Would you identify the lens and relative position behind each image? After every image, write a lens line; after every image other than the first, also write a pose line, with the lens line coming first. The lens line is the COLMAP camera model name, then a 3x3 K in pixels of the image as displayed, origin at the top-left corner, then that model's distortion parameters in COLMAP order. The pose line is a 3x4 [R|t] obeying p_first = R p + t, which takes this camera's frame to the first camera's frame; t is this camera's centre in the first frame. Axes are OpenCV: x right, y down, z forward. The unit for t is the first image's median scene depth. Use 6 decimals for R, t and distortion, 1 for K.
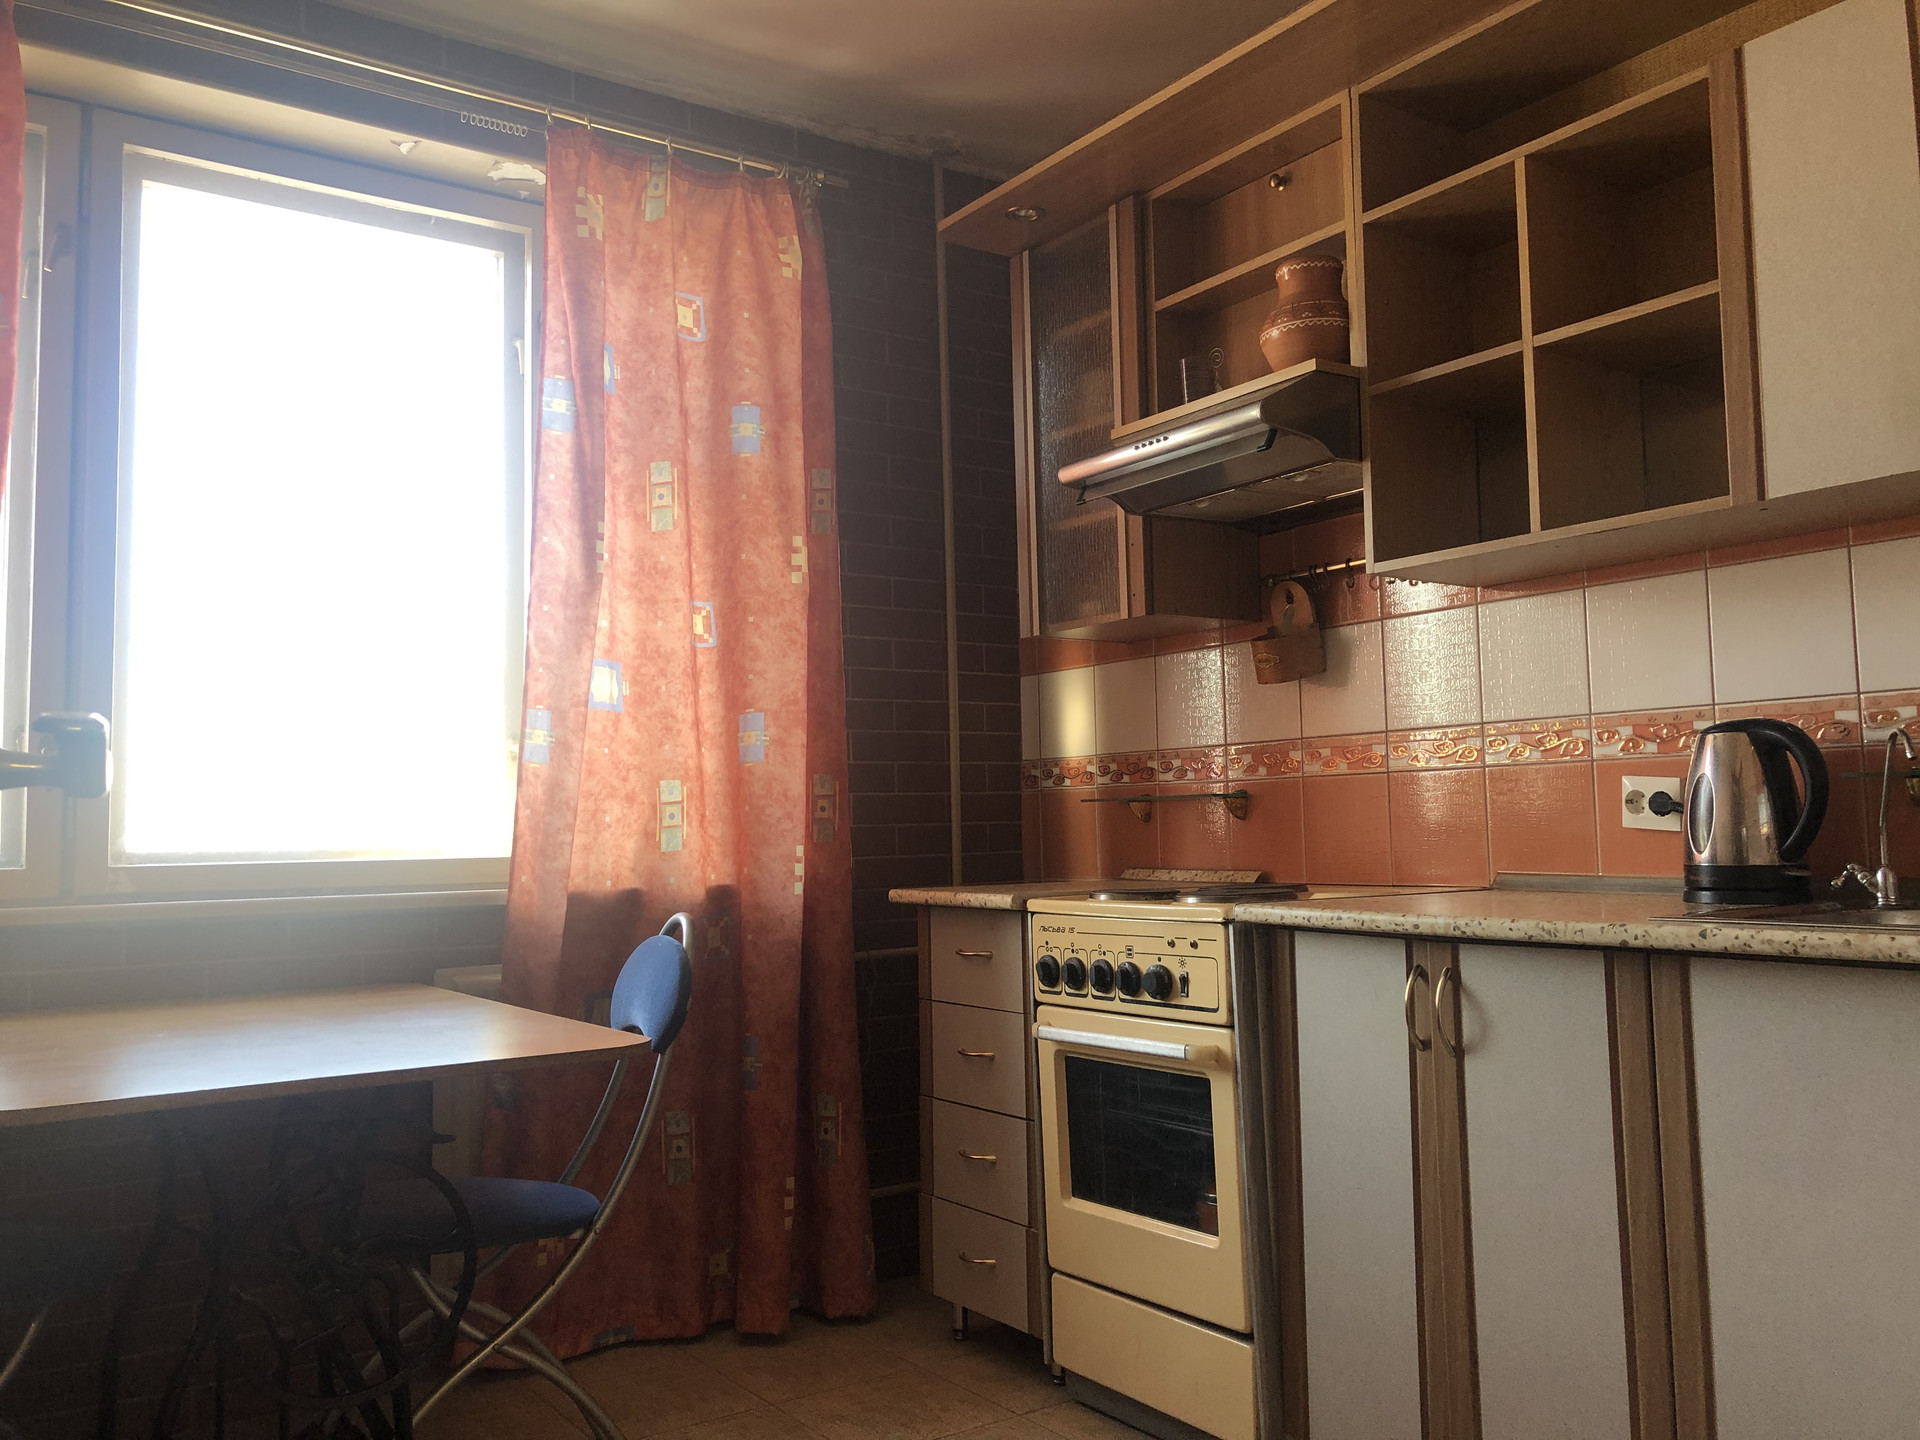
lens RADIAL K [[1574.8, 0, 952.0], [0, 1574.8, 713.7], [0, 0, 1]] dist [0.046556, -0.054237]
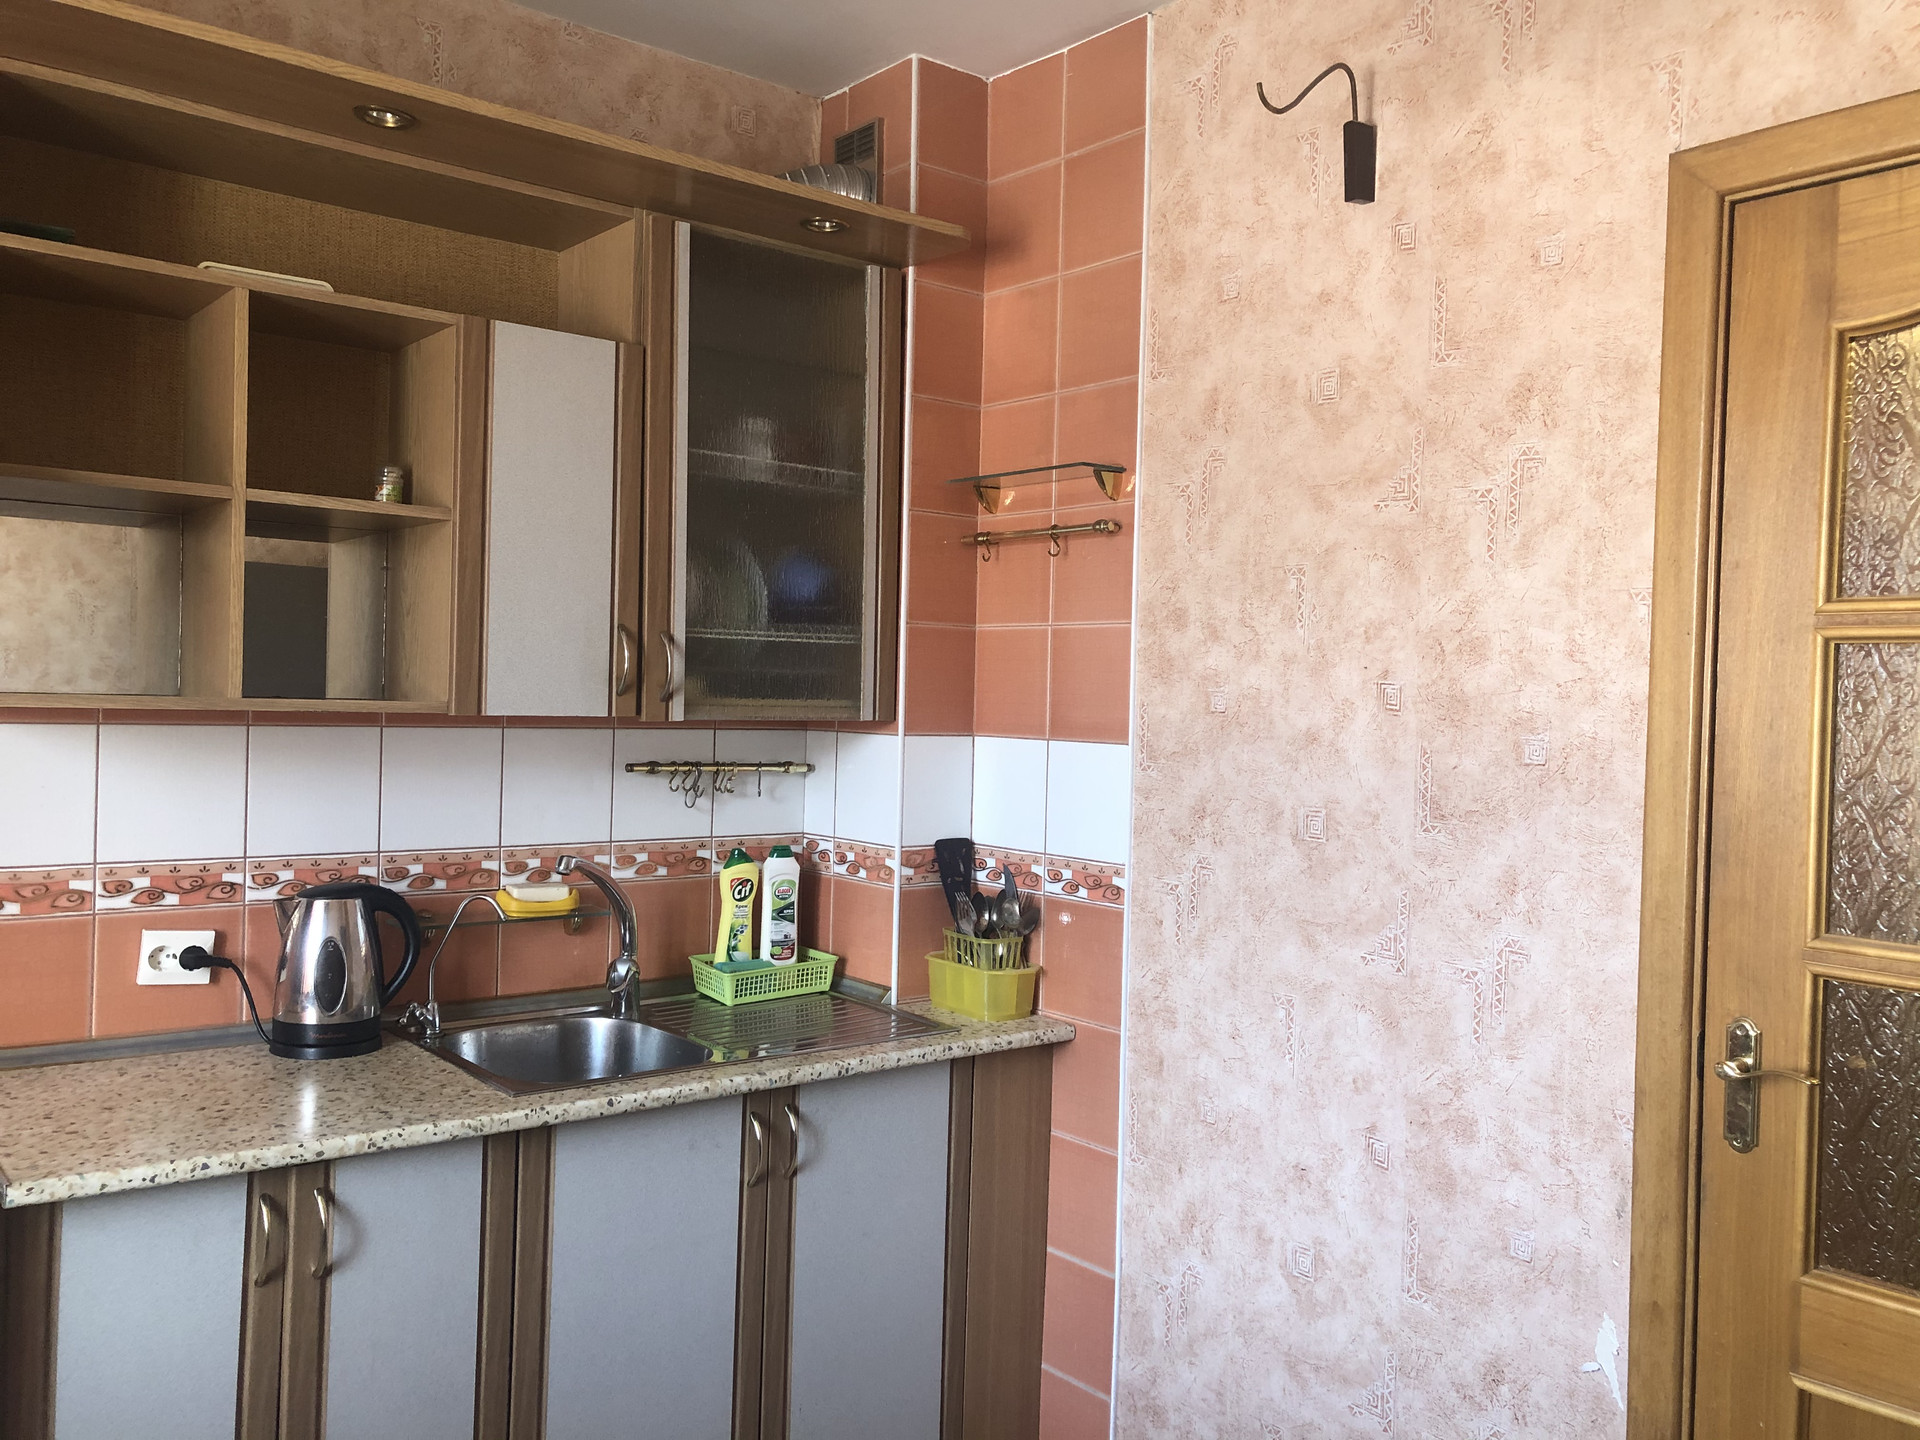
lens RADIAL K [[1574.8, 0, 958.2], [0, 1574.8, 717.7], [0, 0, 1]] dist [0.046556, -0.054237]
pose [[-0.085054, 0.001476, 0.996375, -0.469866], [-0.100176, 0.994919, -0.010025, -0.105510], [-0.991328, -0.100665, -0.084474, 0.503257]]
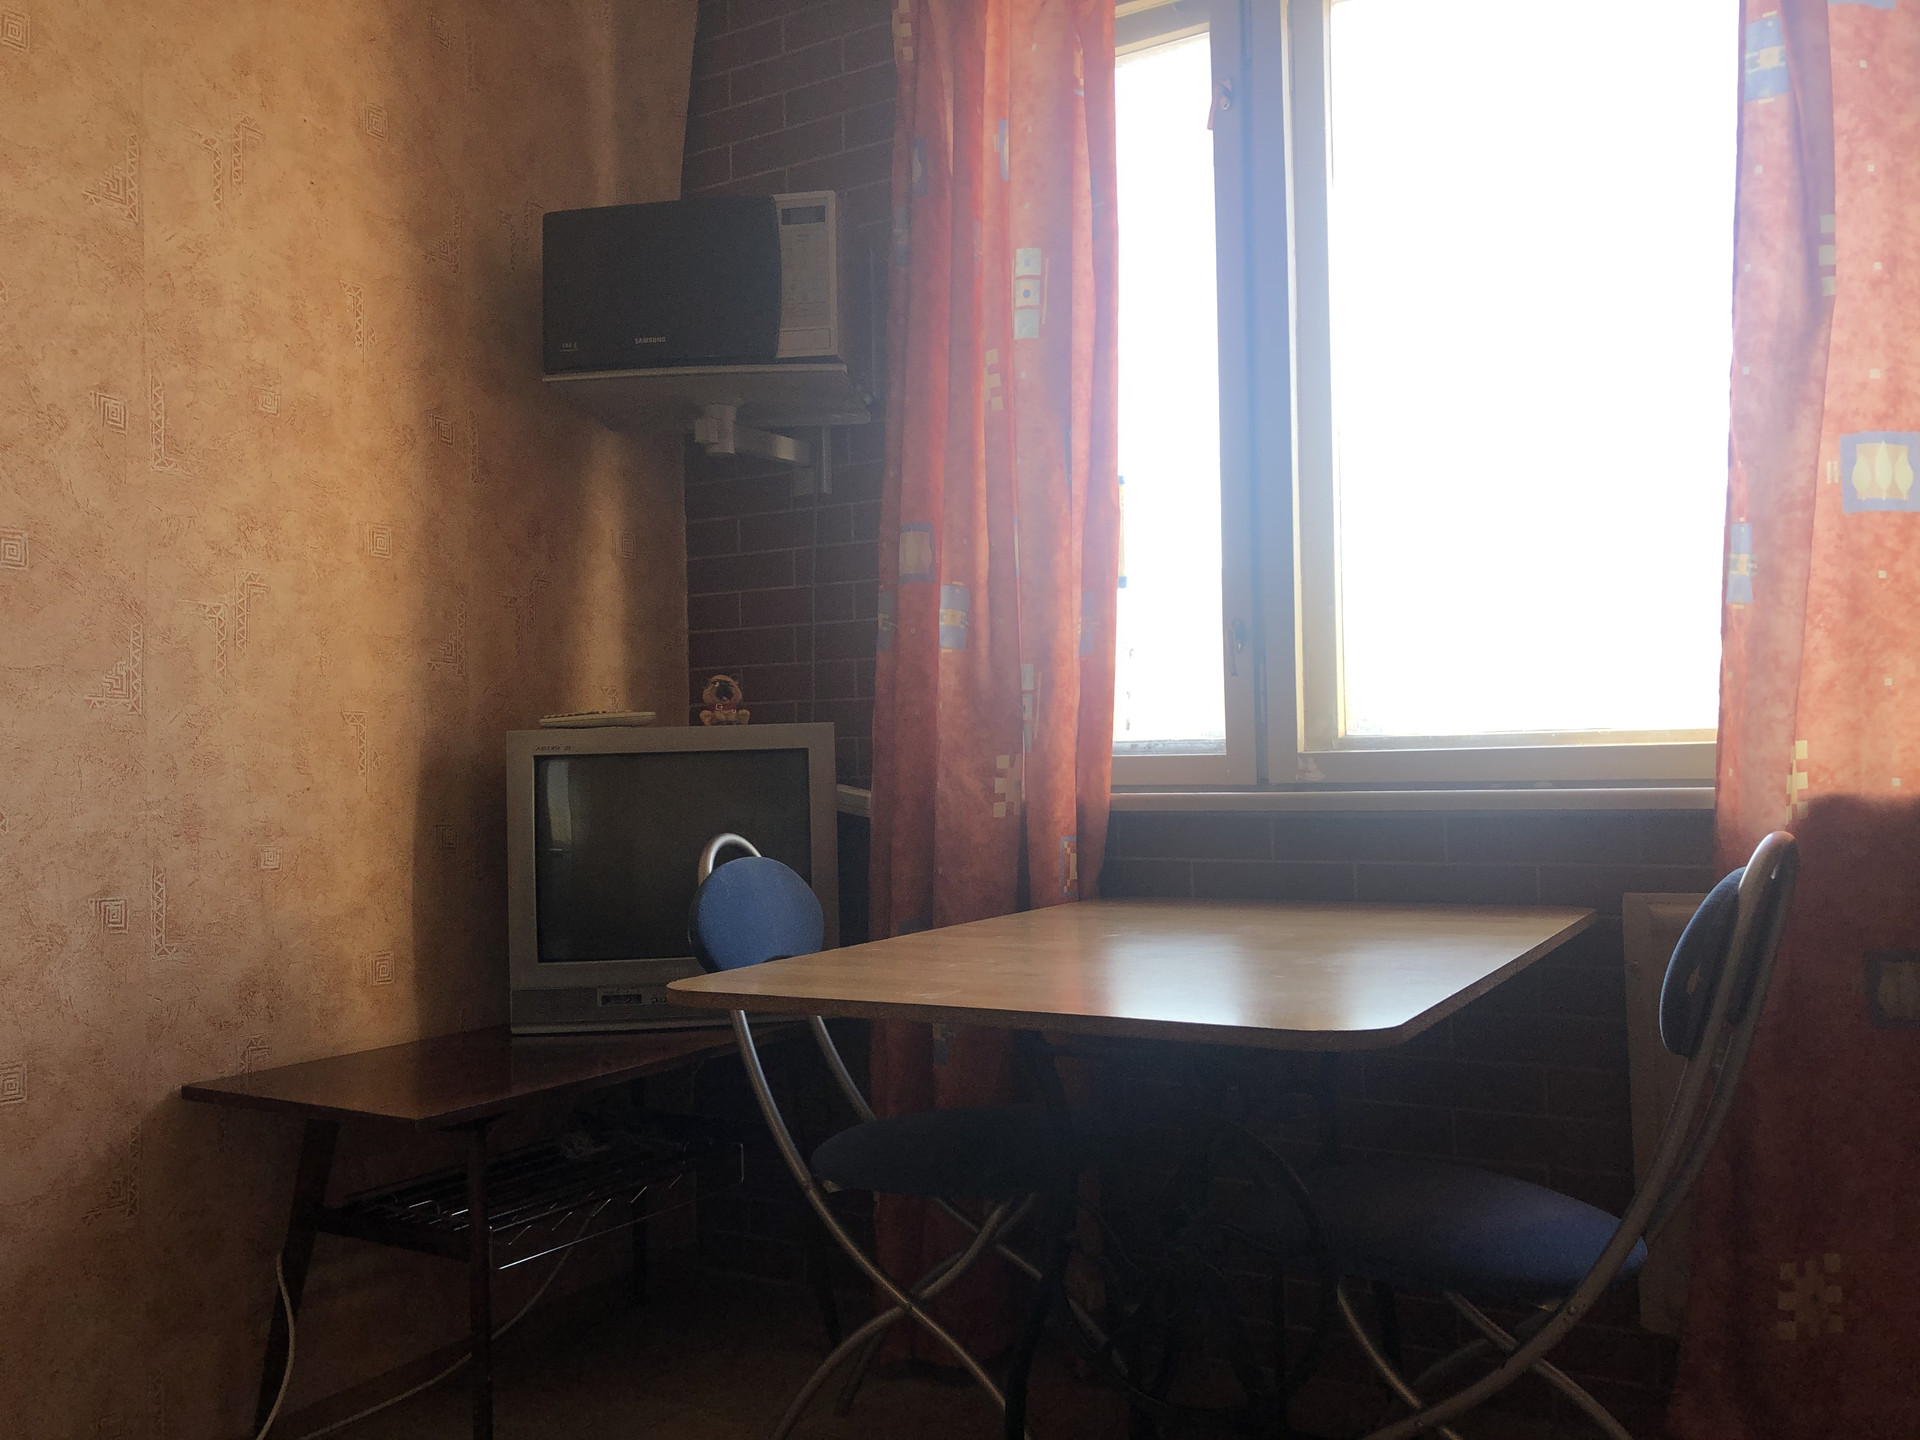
lens RADIAL K [[1574.8, 0, 969.5], [0, 1574.8, 716.4], [0, 0, 1]] dist [0.046556, -0.054237]
pose [[0.430763, -0.019818, -0.902248, 0.205191], [0.081292, 0.996547, 0.016922, 0.040924], [0.898796, -0.080635, 0.430886, 0.402675]]
